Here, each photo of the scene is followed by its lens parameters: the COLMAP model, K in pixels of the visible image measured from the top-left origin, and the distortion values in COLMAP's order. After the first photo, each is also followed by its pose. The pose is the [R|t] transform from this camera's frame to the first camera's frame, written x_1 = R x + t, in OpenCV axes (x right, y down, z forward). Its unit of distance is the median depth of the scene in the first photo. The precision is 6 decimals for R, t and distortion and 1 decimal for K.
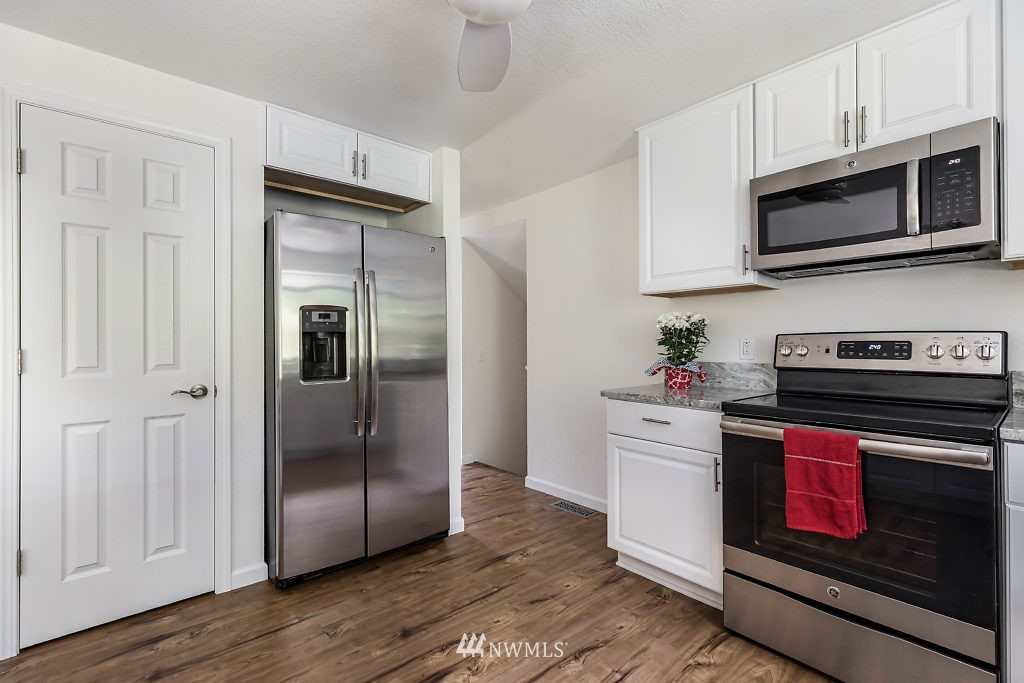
lens RADIAL K [[475.7, 0, 513.0], [0, 475.7, 338.8], [0, 0, 1]] dist [0.000764, -0.000054]
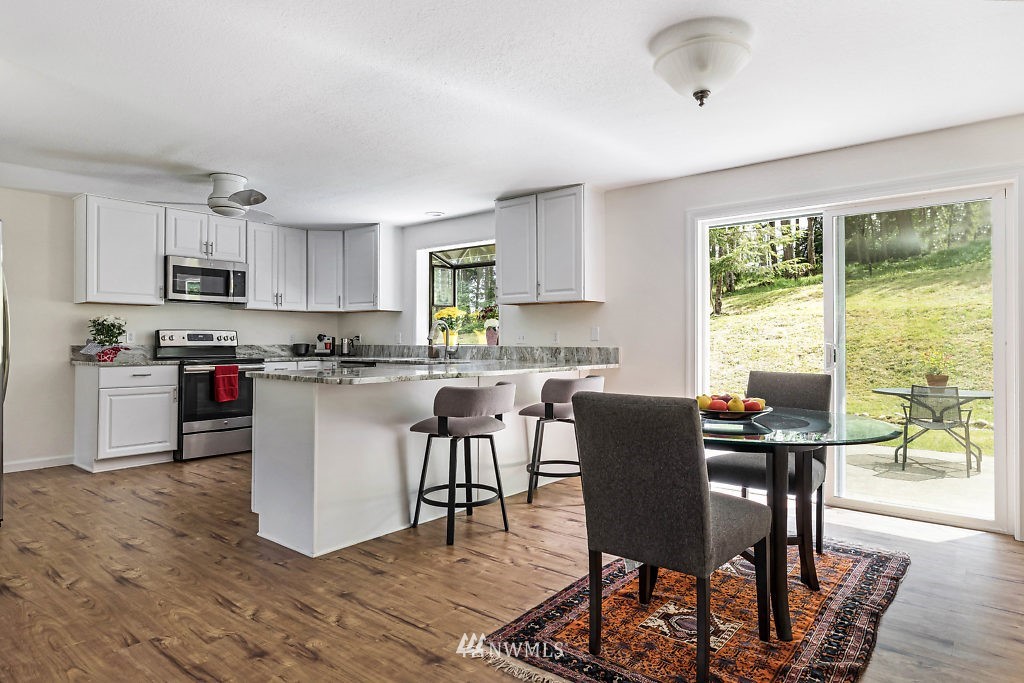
lens RADIAL K [[595.8, 0, 512.2], [0, 595.8, 339.6], [0, 0, 1]] dist [-0.000990, 0.000003]
pose [[-0.166377, 0.008455, 0.986026, -2.616068], [-0.007955, 0.999919, -0.009917, 0.054117], [-0.986030, -0.009494, -0.166296, -0.056698]]
